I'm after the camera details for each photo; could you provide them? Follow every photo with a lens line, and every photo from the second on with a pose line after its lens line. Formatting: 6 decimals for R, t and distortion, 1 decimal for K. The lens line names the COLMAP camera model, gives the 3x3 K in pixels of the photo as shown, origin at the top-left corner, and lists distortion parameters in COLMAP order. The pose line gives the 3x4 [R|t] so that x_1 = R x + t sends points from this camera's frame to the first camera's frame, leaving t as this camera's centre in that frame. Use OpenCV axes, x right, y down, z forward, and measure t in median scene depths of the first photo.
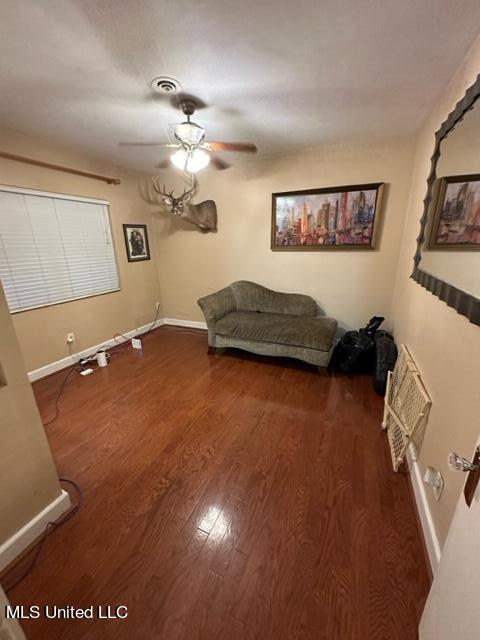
lens RADIAL K [[255.0, 0, 240.3], [0, 255.0, 319.7], [0, 0, 1]] dist [-0.002093, 0.000020]
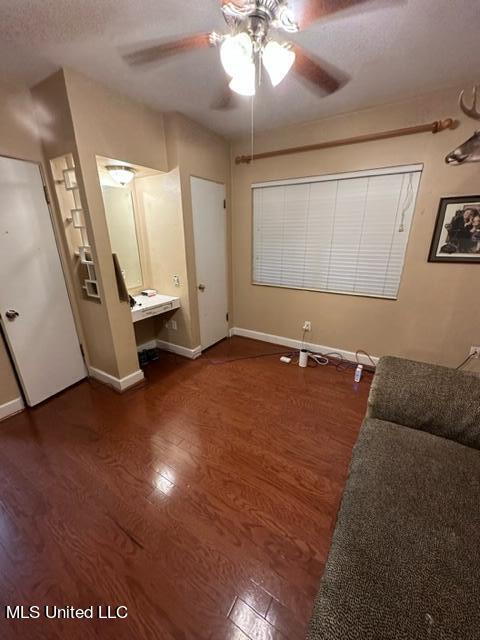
lens RADIAL K [[255.0, 0, 239.6], [0, 255.0, 318.4], [0, 0, 1]] dist [-0.002093, 0.000020]
pose [[-0.141451, 0.334142, -0.931848, 0.280054], [-0.282466, 0.888557, 0.361496, -0.228216], [0.948791, 0.314349, -0.031303, 0.725769]]
